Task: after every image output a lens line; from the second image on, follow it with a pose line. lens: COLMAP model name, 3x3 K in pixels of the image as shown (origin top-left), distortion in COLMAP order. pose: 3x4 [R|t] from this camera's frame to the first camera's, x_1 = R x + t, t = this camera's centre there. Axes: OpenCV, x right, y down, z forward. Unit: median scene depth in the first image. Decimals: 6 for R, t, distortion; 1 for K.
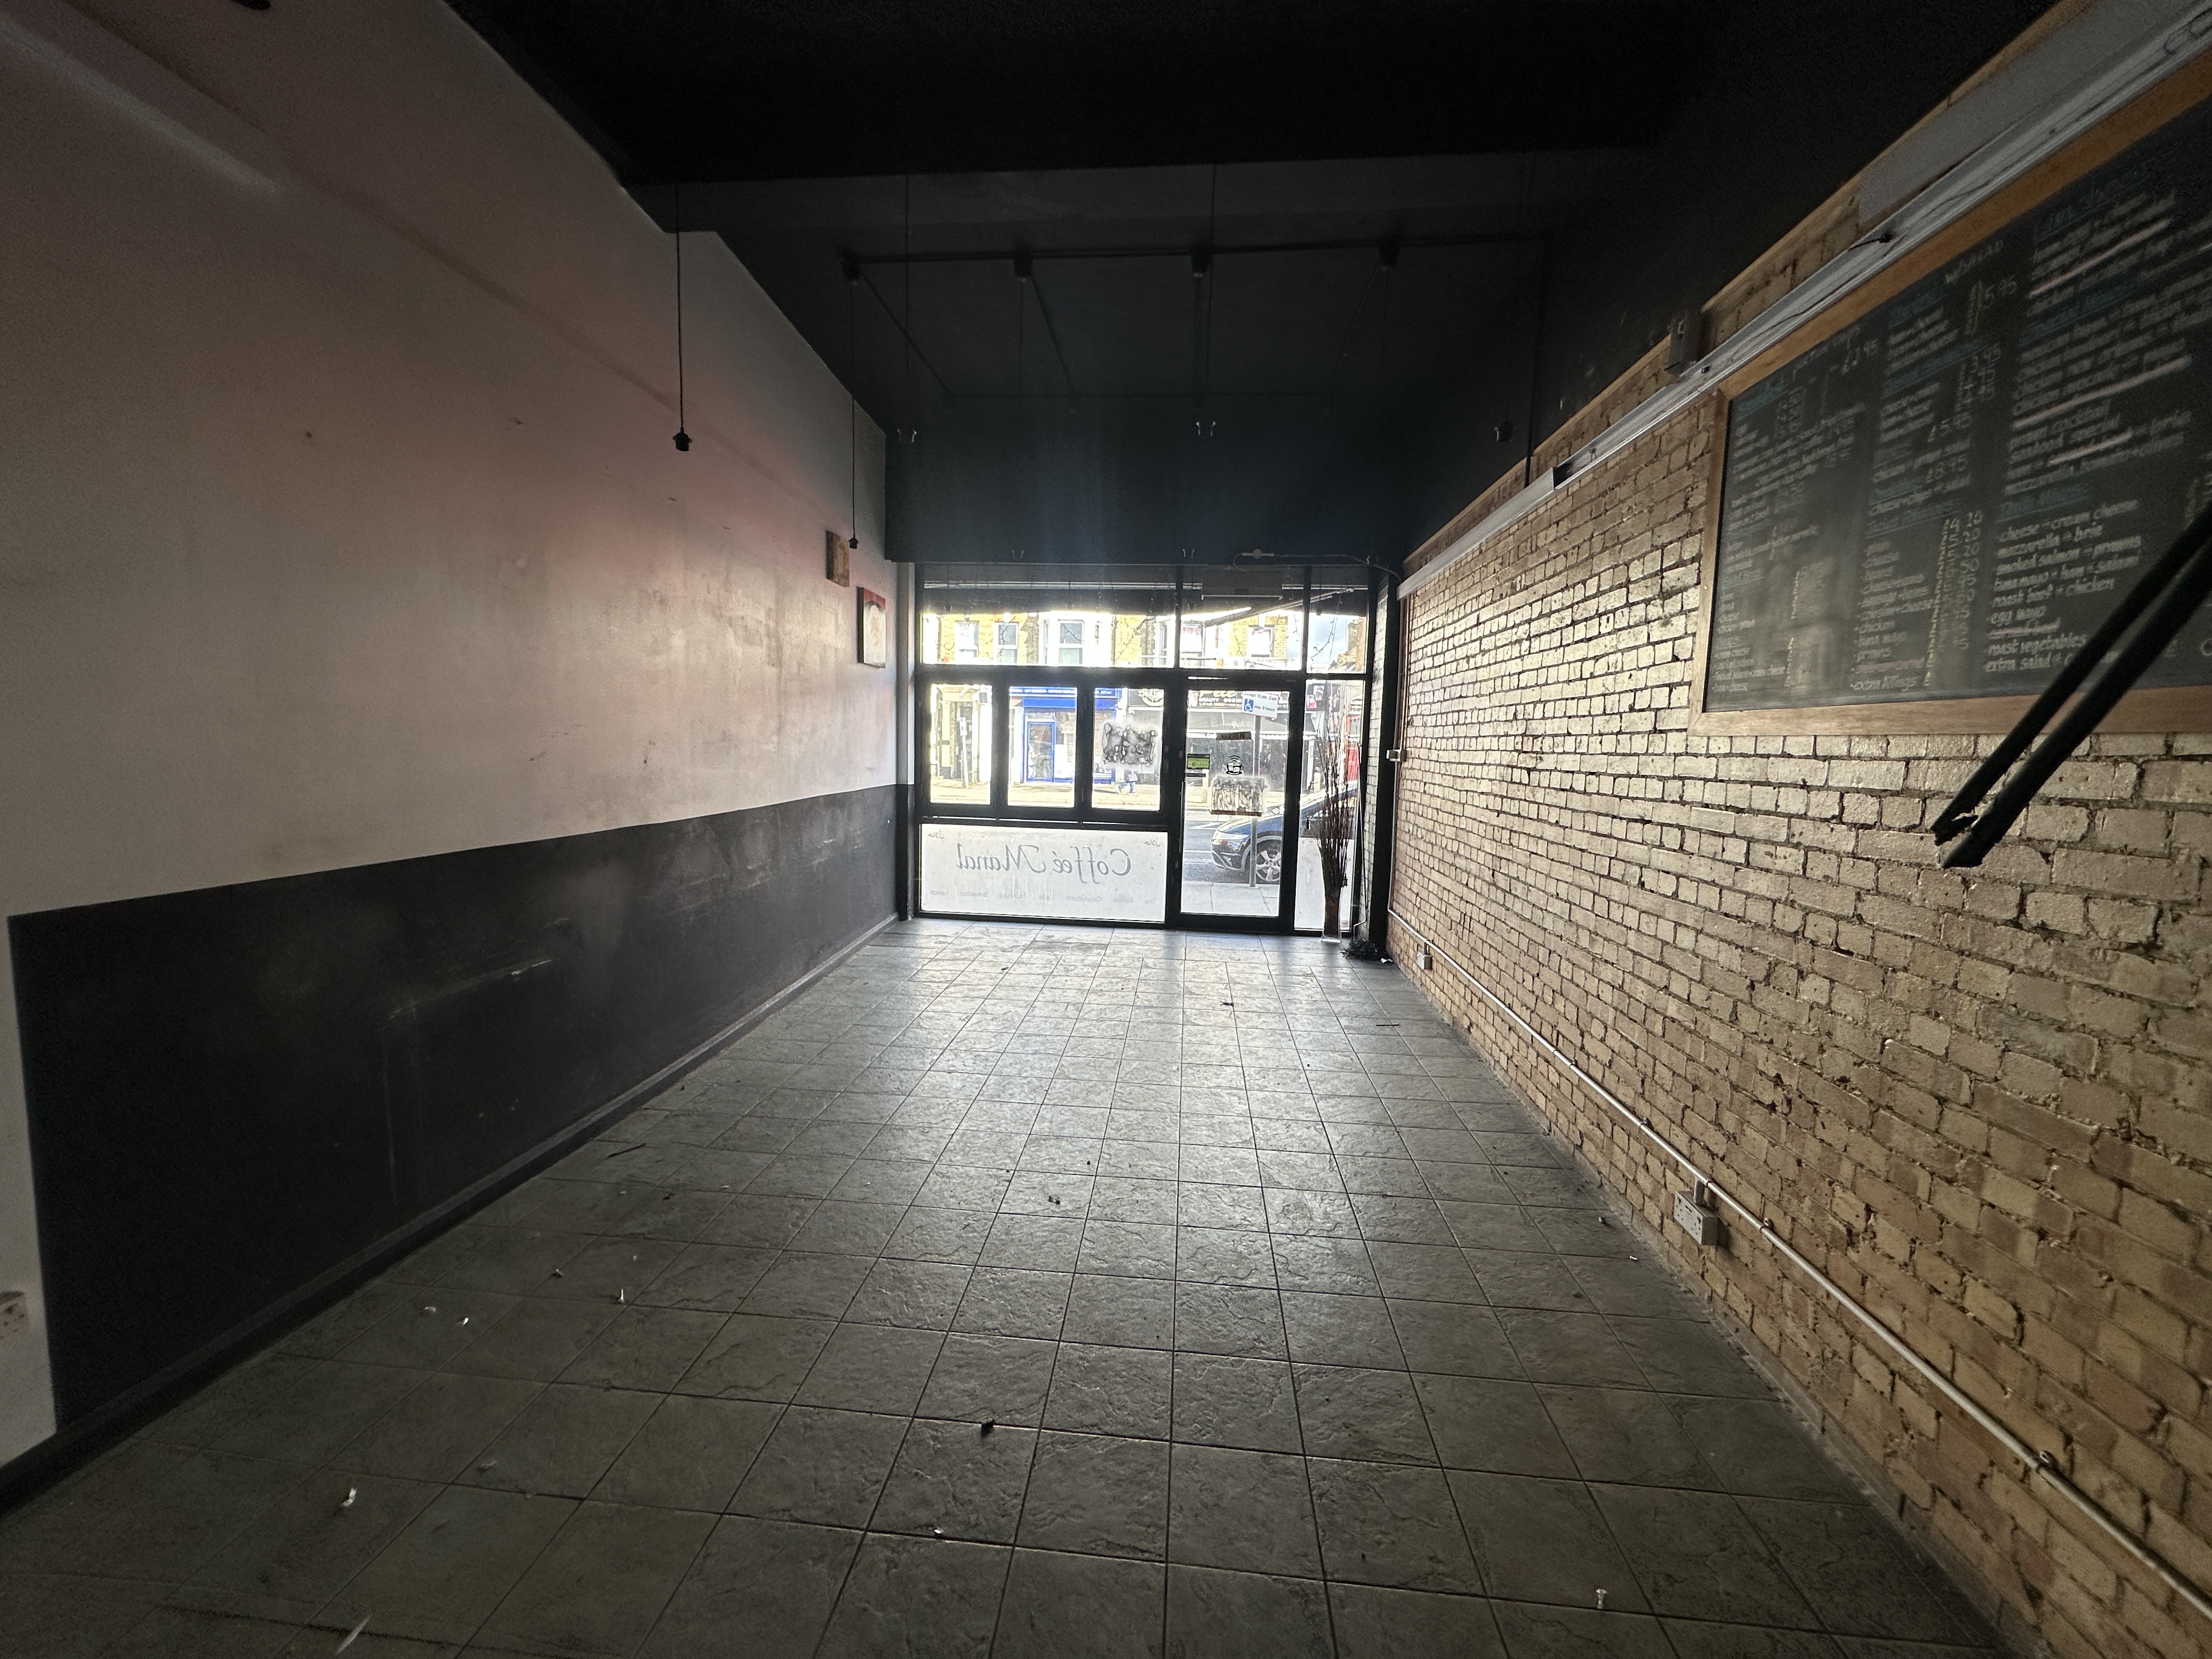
lens RADIAL K [[880.4, 0, 1106.0], [0, 880.4, 829.5], [0, 0, 1]] dist [-0.002314, -0.000582]
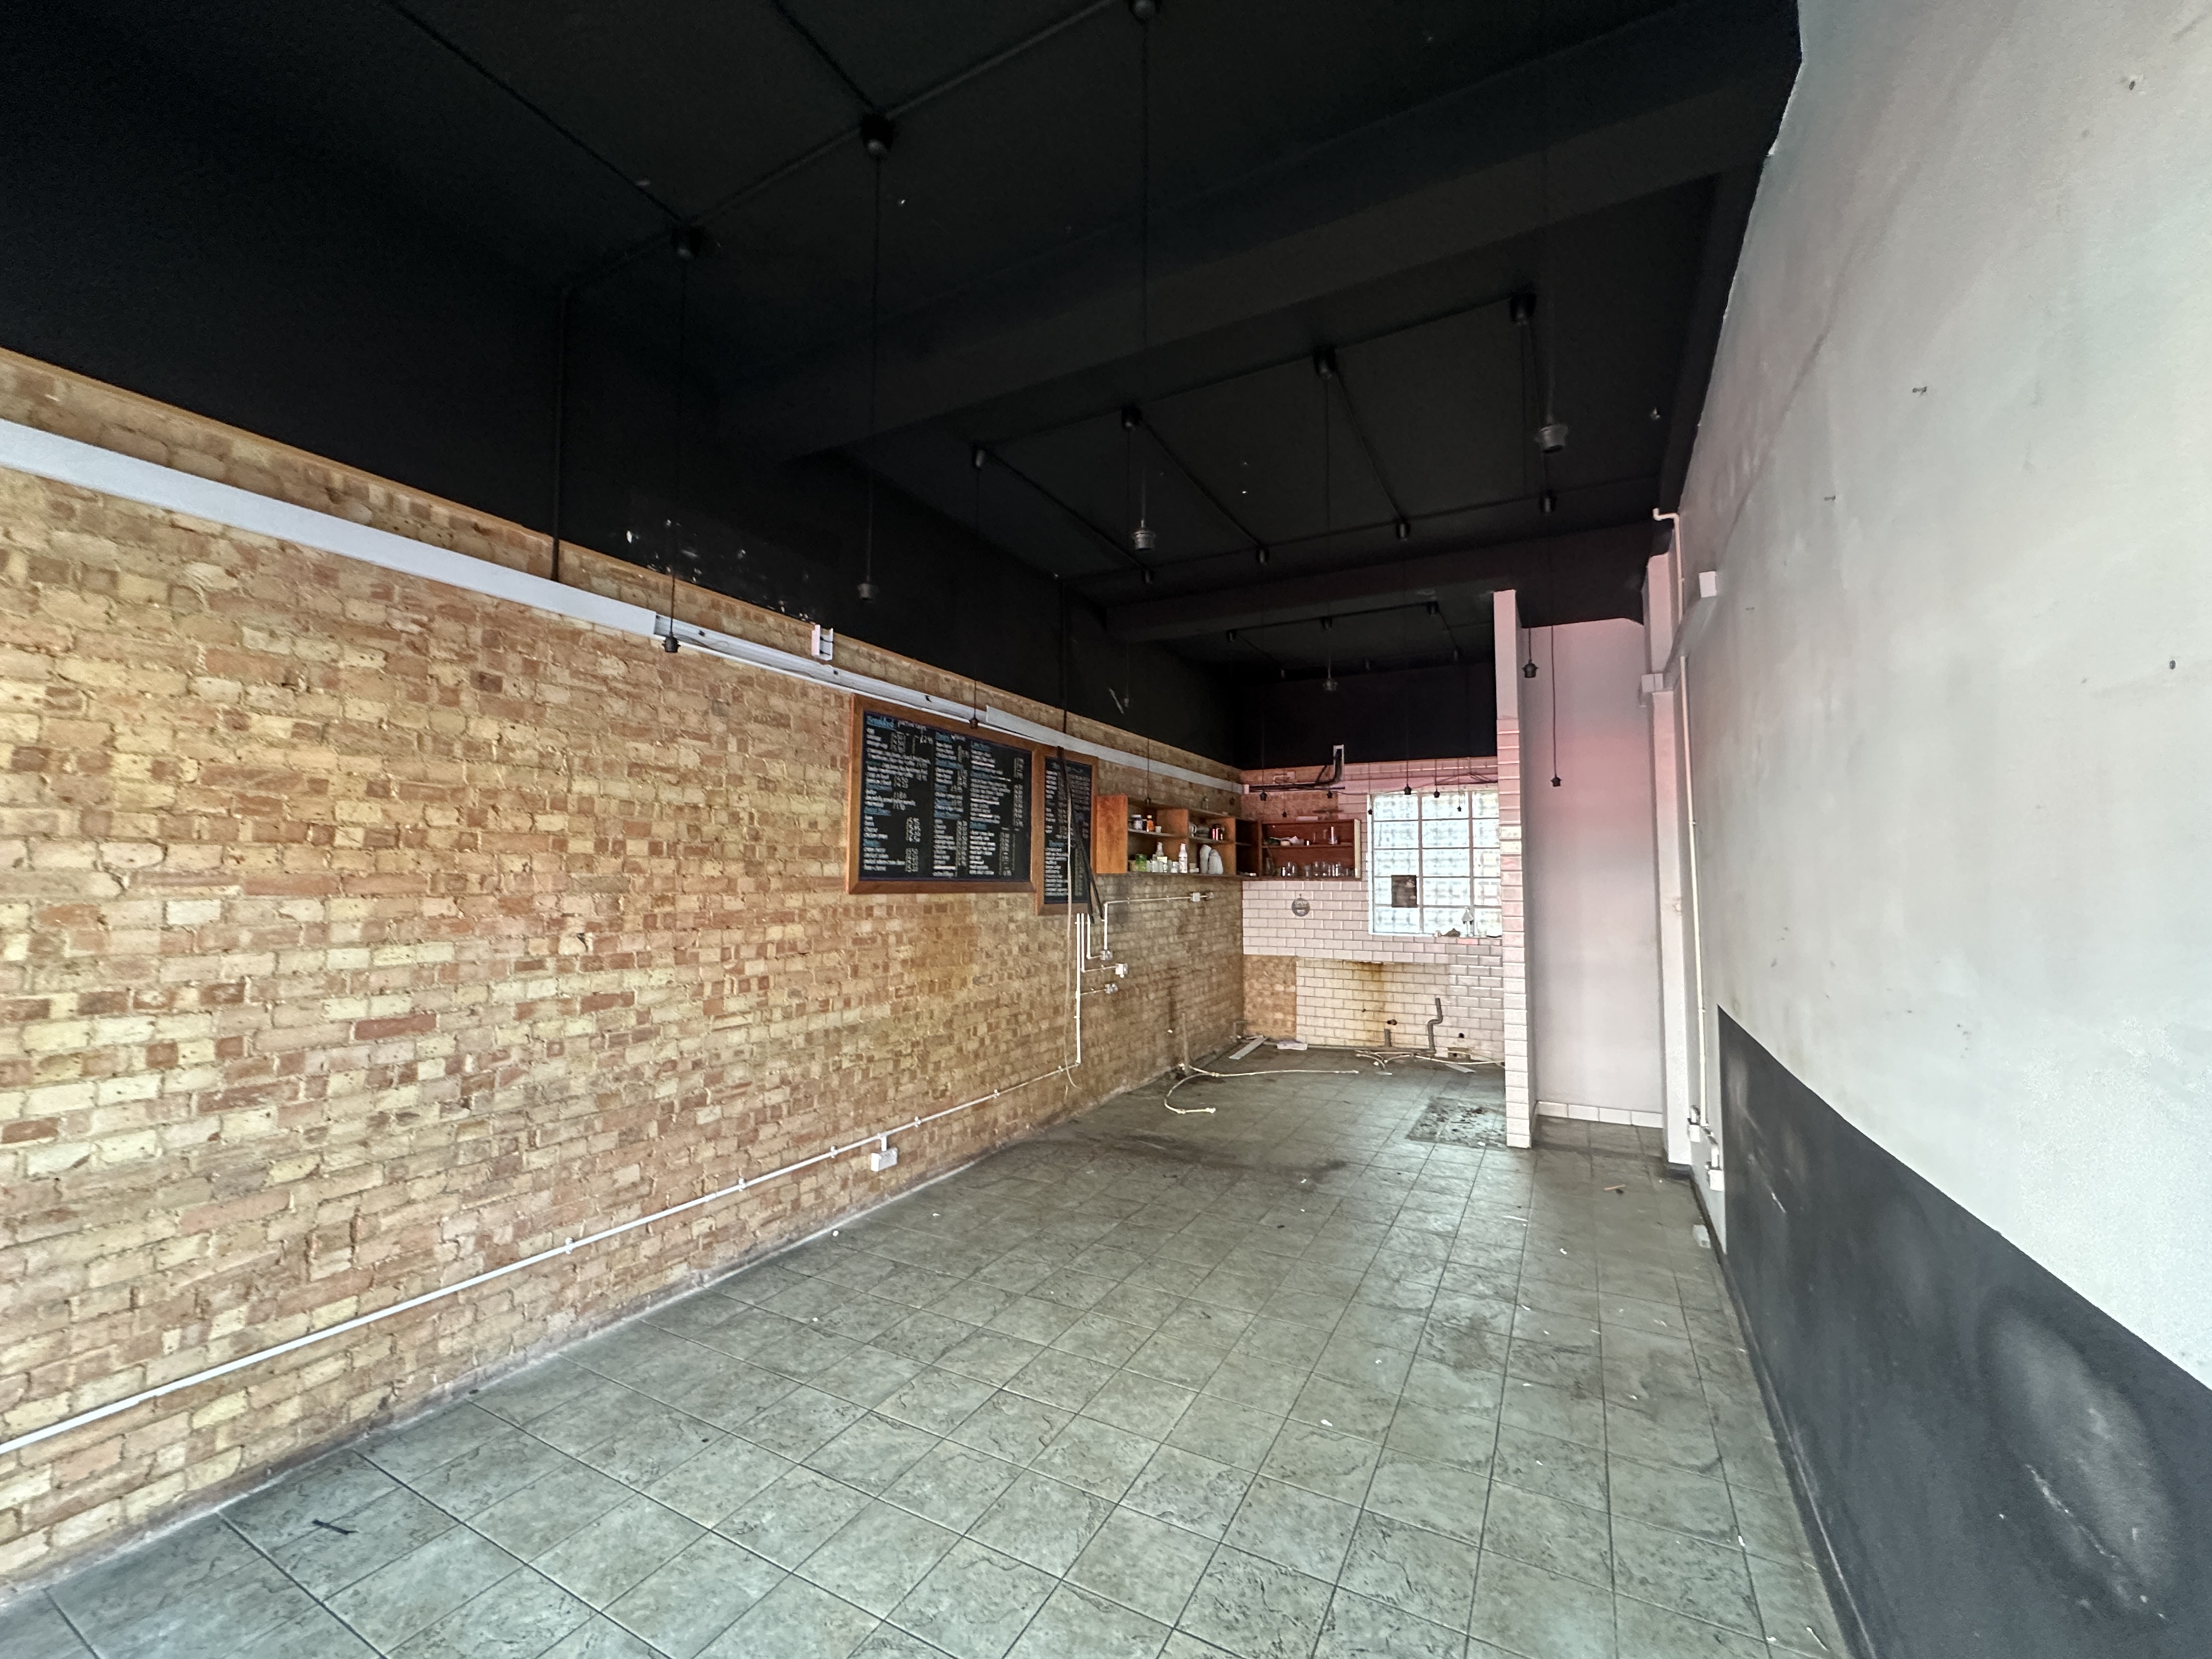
lens RADIAL K [[880.4, 0, 1106.0], [0, 880.4, 829.5], [0, 0, 1]] dist [-0.002314, -0.000582]
pose [[-0.922088, -0.007951, 0.386900, -0.202203], [0.010138, 0.998949, 0.044691, -0.141481], [-0.386849, 0.045132, -0.921038, 1.109472]]
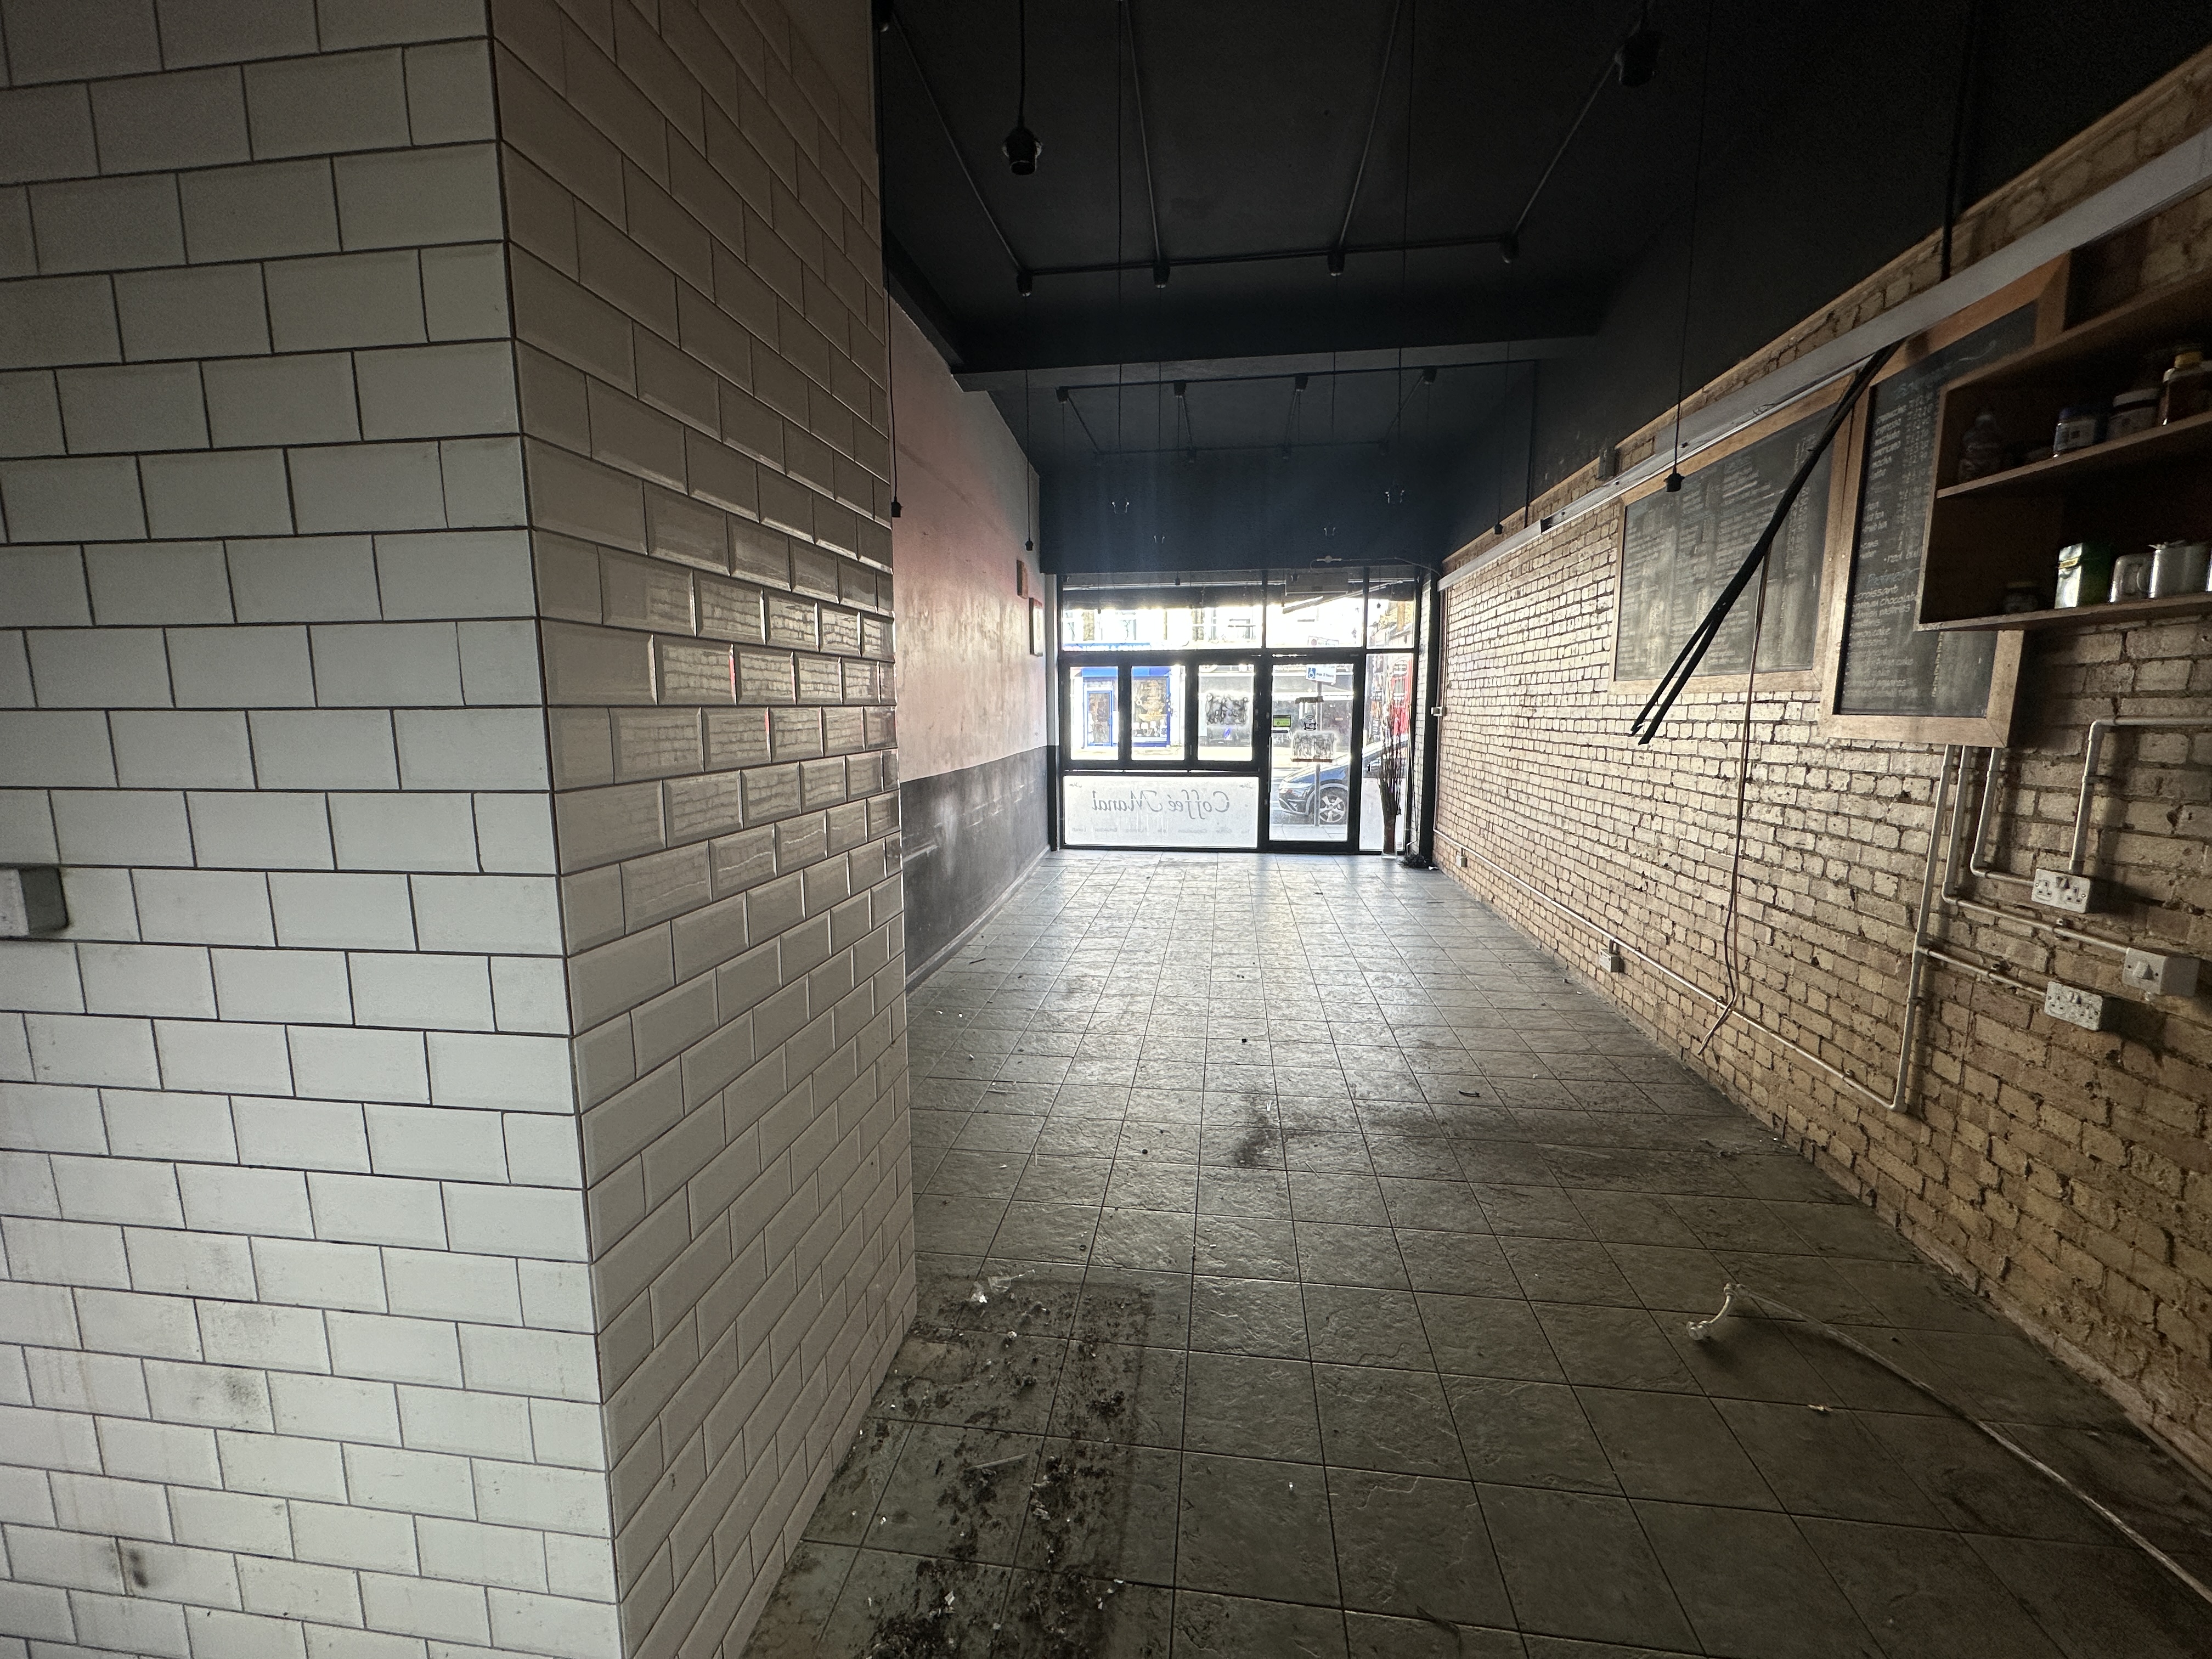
lens RADIAL K [[880.4, 0, 1106.0], [0, 880.4, 829.5], [0, 0, 1]] dist [-0.002314, -0.000582]
pose [[0.998726, -0.024834, -0.043919, -0.127864], [0.026495, 0.998940, 0.037652, 0.033291], [0.042937, -0.038767, 0.998325, -0.384917]]
